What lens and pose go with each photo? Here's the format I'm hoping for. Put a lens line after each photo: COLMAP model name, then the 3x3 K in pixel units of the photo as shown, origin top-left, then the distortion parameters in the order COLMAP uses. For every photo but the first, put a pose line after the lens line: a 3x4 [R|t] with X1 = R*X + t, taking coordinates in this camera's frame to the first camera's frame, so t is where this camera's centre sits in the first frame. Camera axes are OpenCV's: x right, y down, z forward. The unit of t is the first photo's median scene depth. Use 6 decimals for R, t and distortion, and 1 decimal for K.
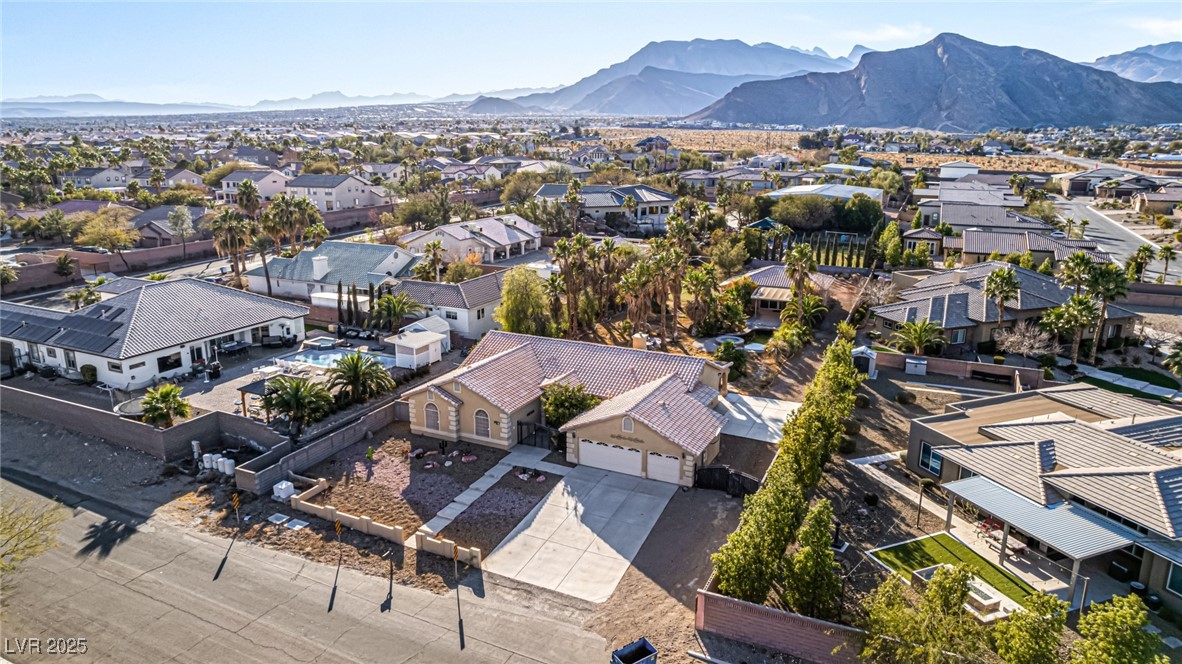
lens RADIAL K [[755.9, 0, 591.9], [0, 755.9, 327.1], [0, 0, 1]] dist [-0.078260, 0.068388]
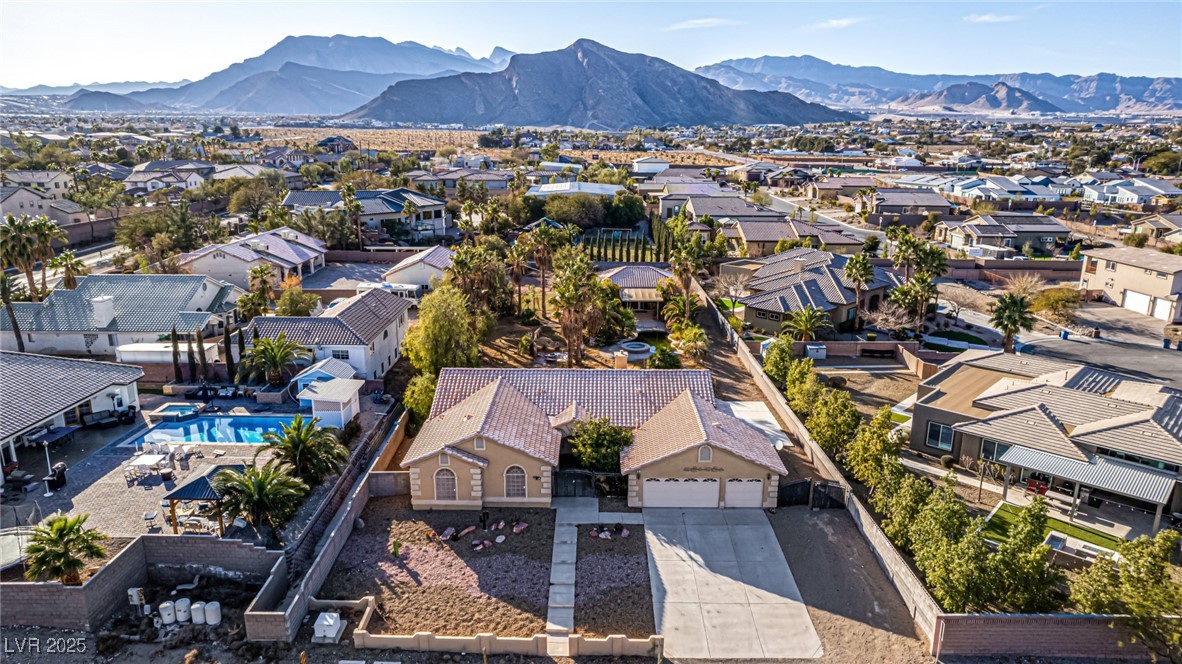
lens RADIAL K [[755.9, 0, 590.9], [0, 755.9, 326.2], [0, 0, 1]] dist [-0.078260, 0.068388]
pose [[0.903297, -0.101954, 0.416725, -0.269032], [0.101900, 0.994542, 0.022441, -0.036061], [-0.416738, 0.022194, 0.908756, 0.137807]]
